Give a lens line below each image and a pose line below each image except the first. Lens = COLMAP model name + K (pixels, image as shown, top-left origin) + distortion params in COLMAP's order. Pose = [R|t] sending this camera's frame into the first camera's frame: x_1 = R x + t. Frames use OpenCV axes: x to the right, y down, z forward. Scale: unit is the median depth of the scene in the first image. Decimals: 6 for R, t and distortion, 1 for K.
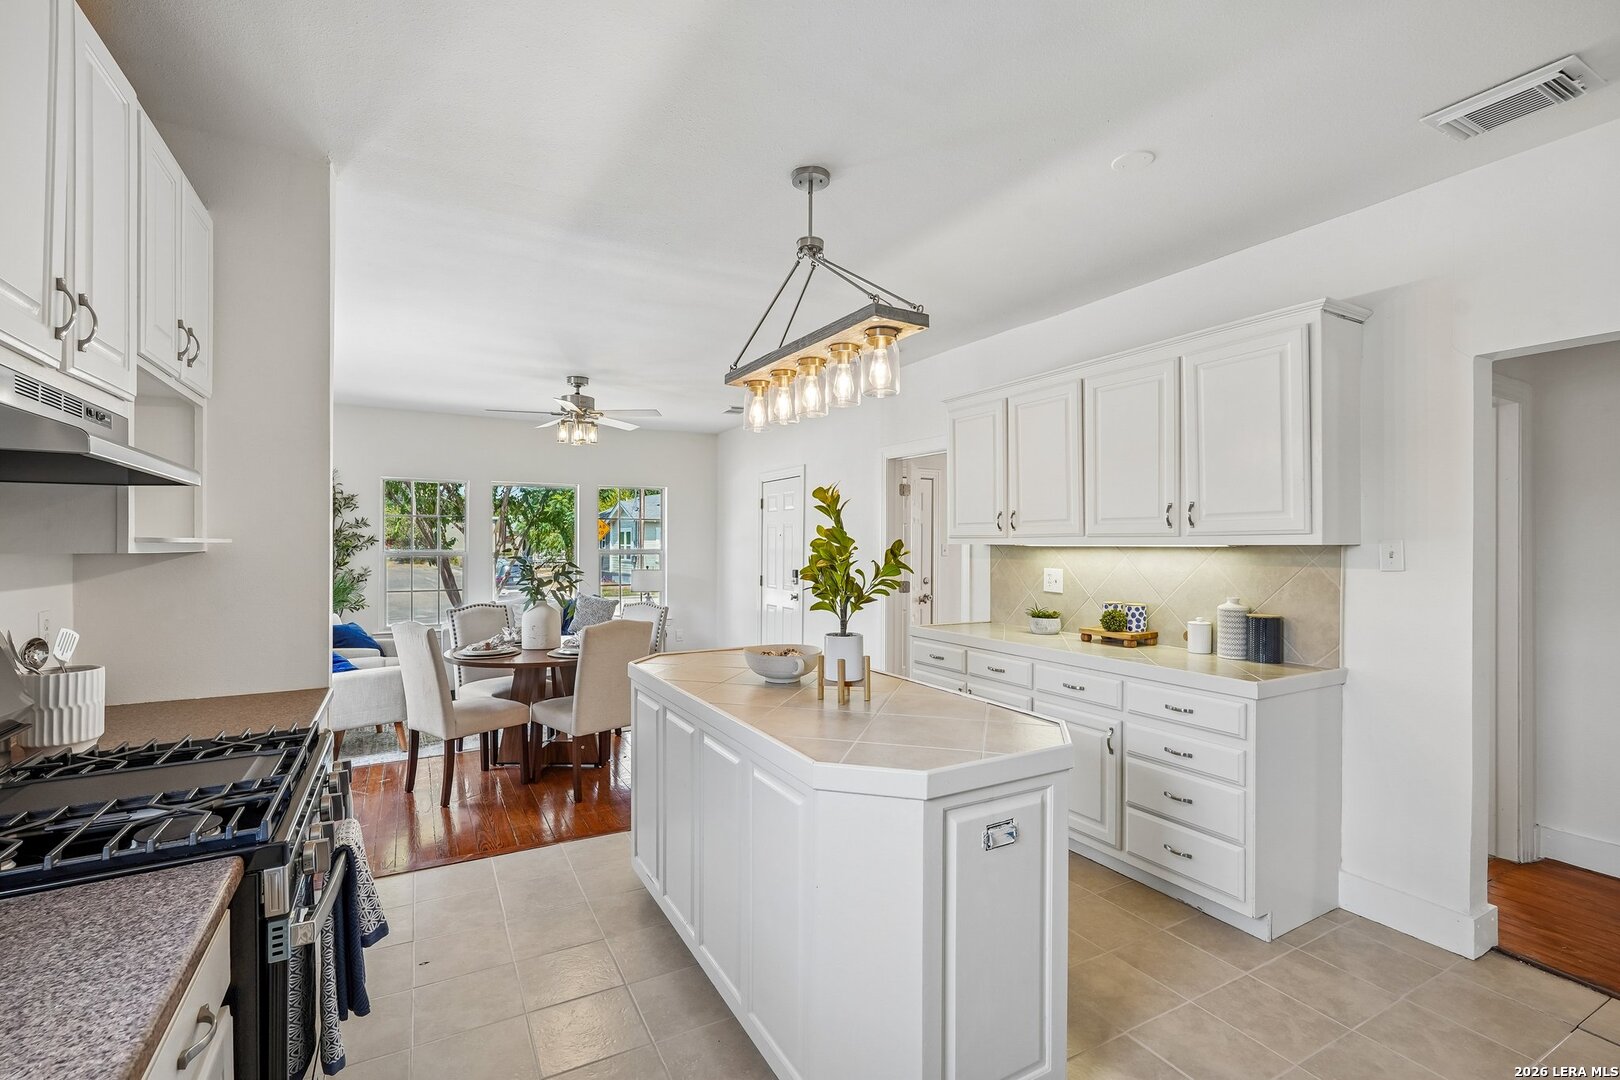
lens RADIAL K [[716.7, 0, 797.5], [0, 716.7, 534.3], [0, 0, 1]] dist [-0.019708, 0.008730]
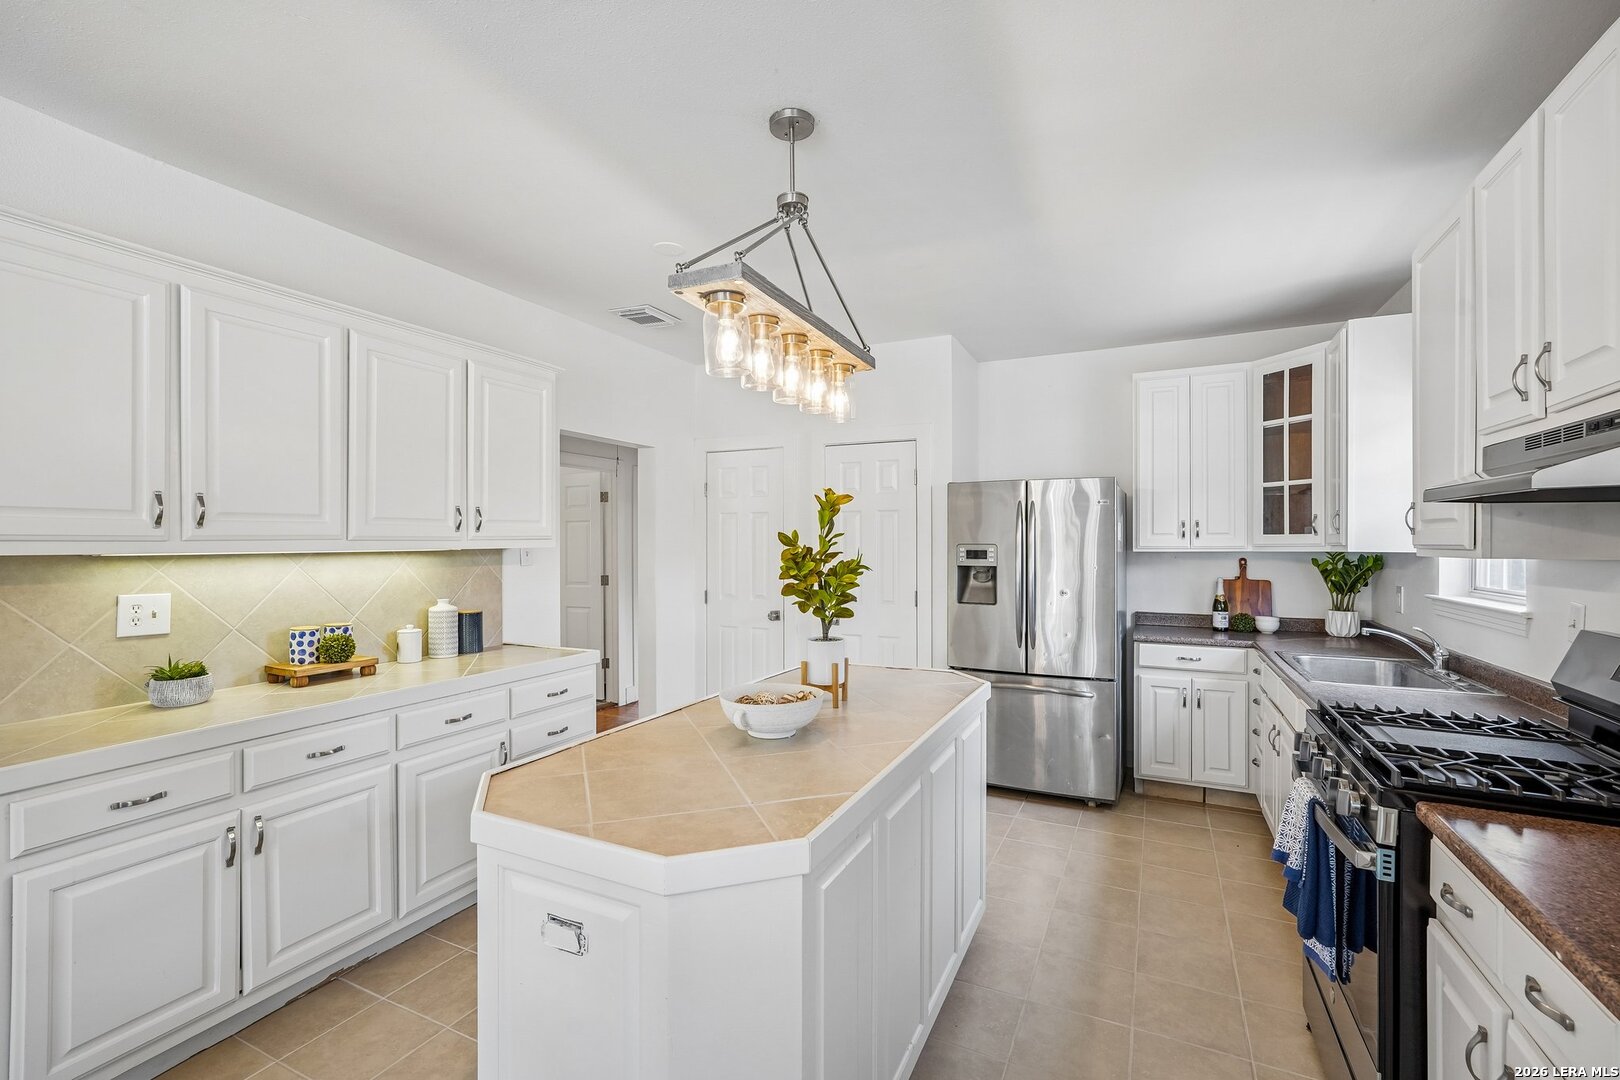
lens RADIAL K [[716.8, 0, 805.6], [0, 716.8, 541.3], [0, 0, 1]] dist [-0.001804, 0.000403]
pose [[-0.587753, 0.000248, 0.809041, -0.566803], [-0.007850, 0.999951, -0.006010, 0.006613], [-0.809003, -0.009883, -0.587722, 1.228625]]
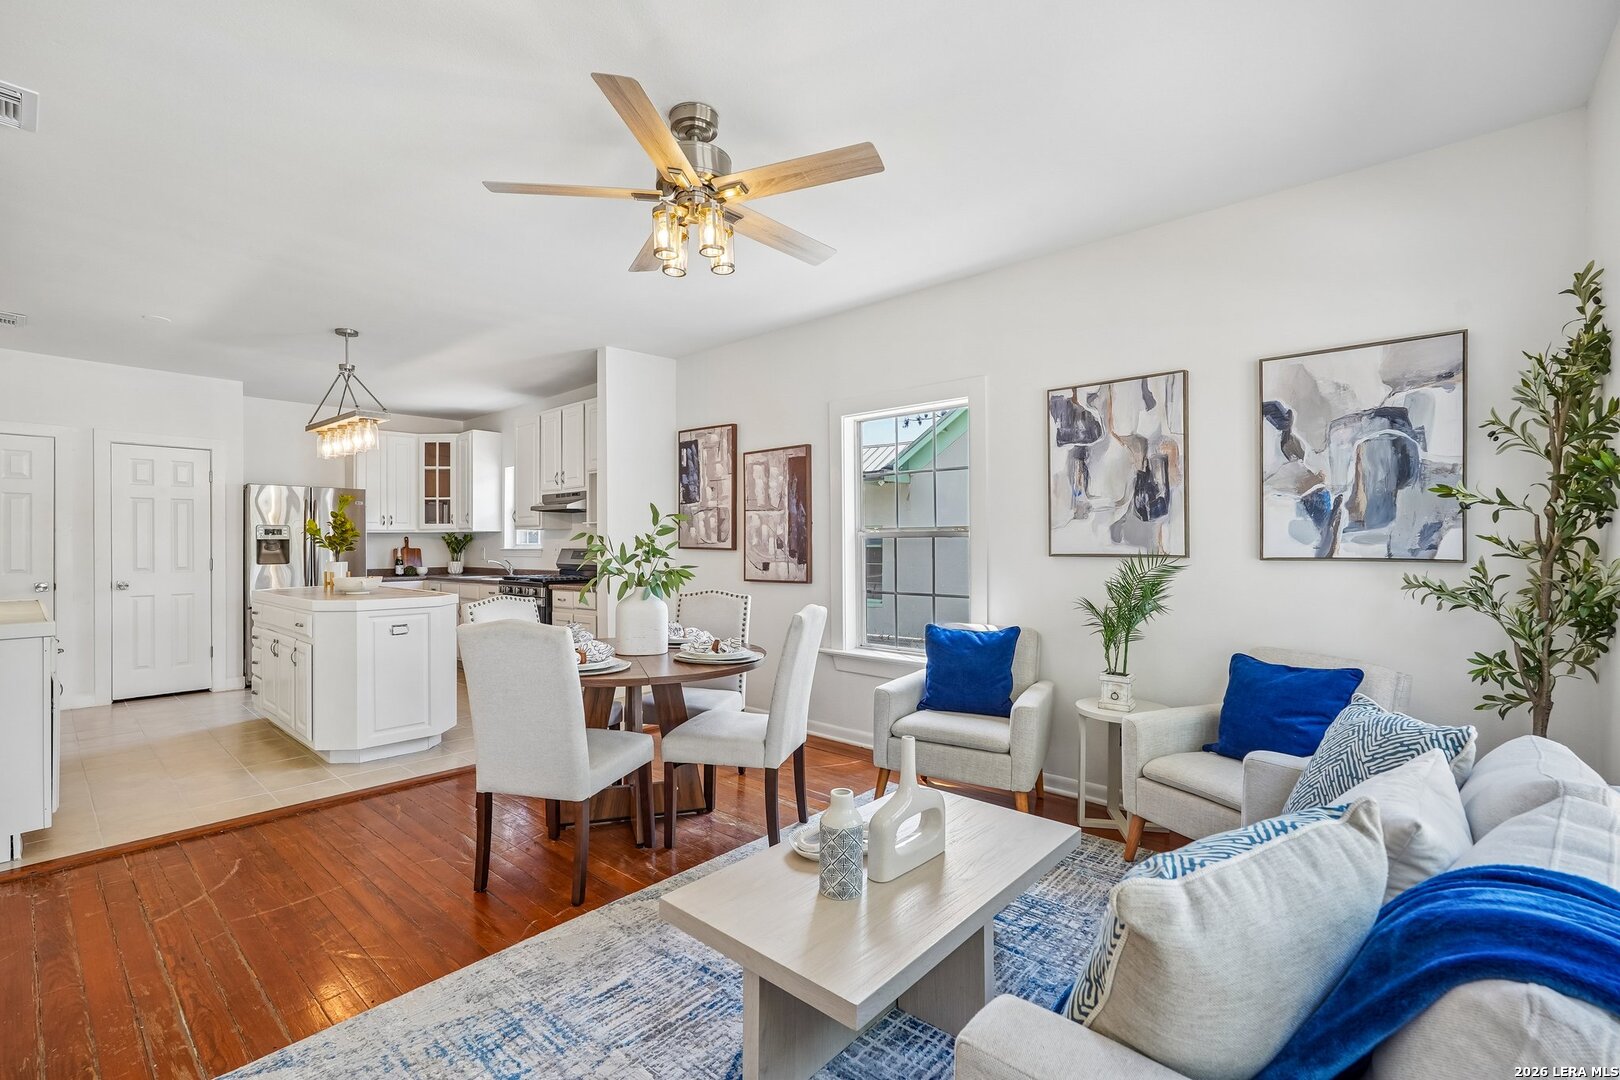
lens RADIAL K [[716.8, 0, 805.6], [0, 716.8, 541.3], [0, 0, 1]] dist [-0.001804, 0.000403]
pose [[-0.943085, 0.002586, -0.332541, -0.429294], [0.007352, 0.999888, -0.013074, 0.088743], [0.332470, -0.014775, -0.942998, 2.692641]]
